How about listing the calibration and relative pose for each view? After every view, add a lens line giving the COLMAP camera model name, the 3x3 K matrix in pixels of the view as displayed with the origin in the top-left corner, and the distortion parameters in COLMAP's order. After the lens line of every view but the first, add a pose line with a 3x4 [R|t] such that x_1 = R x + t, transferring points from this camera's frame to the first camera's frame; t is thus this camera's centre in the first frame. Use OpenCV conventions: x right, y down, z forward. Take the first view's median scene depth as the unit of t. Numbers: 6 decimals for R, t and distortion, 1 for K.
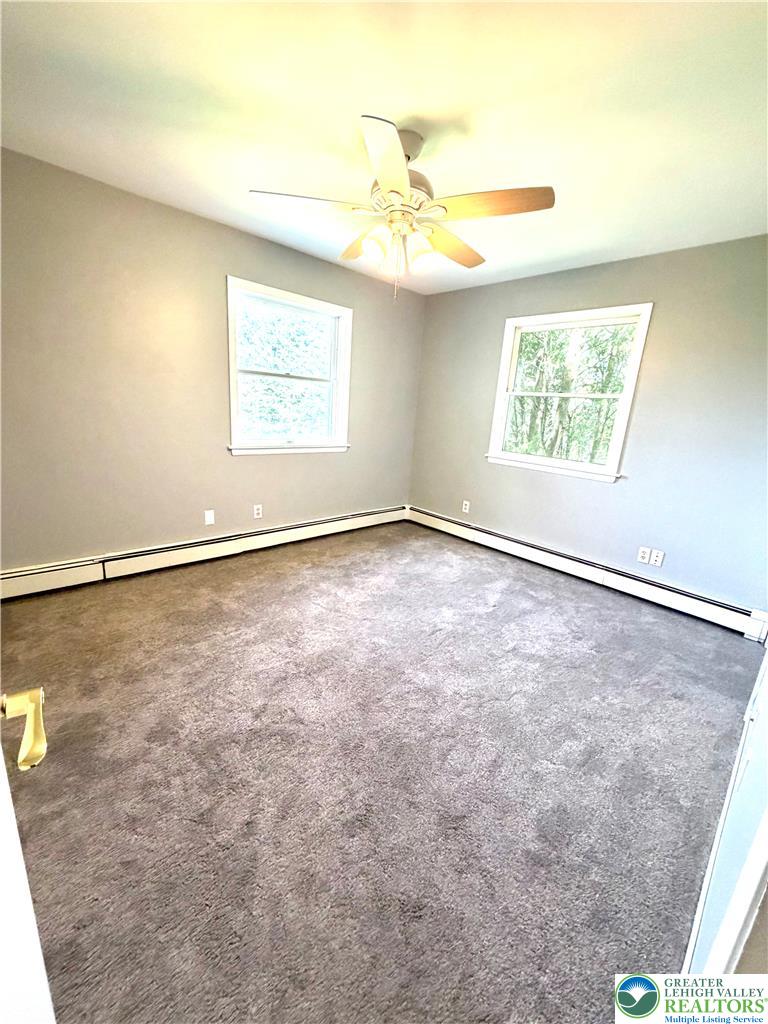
lens RADIAL K [[408.6, 0, 384.8], [0, 408.6, 510.3], [0, 0, 1]] dist [-0.001849, -0.000110]
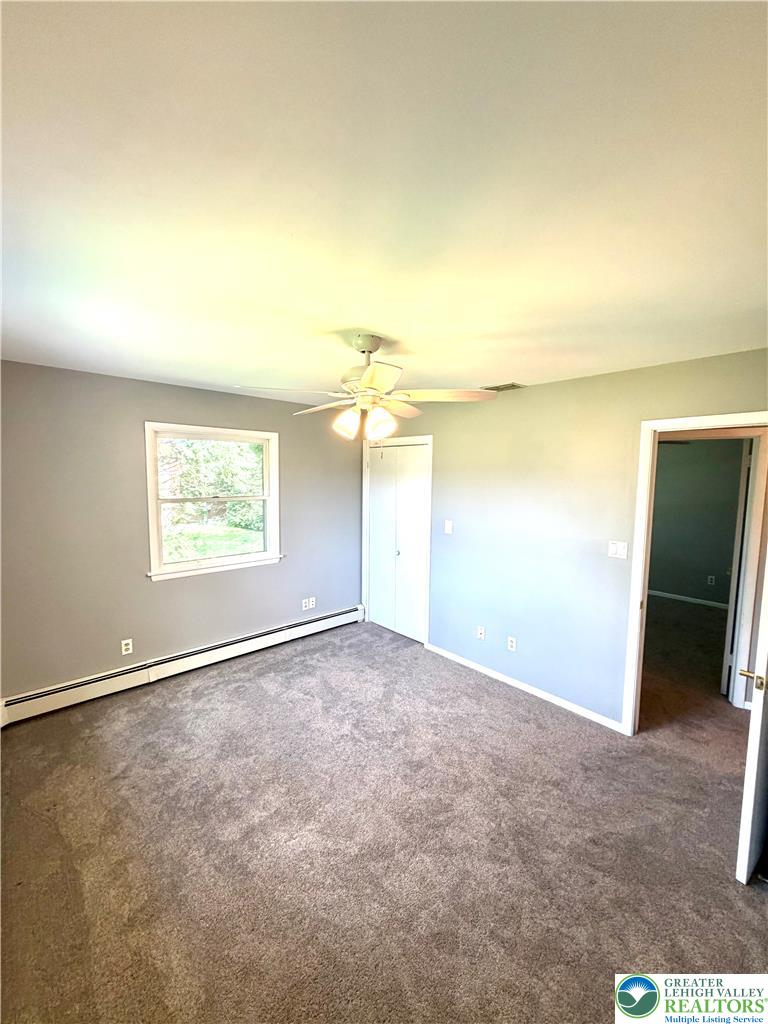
lens RADIAL K [[408.6, 0, 384.8], [0, 408.6, 510.3], [0, 0, 1]] dist [-0.001849, -0.000110]
pose [[0.017032, -0.160851, 0.986832, -0.735198], [0.235864, 0.959767, 0.152368, -0.371450], [-0.971637, 0.230163, 0.054285, 0.617225]]
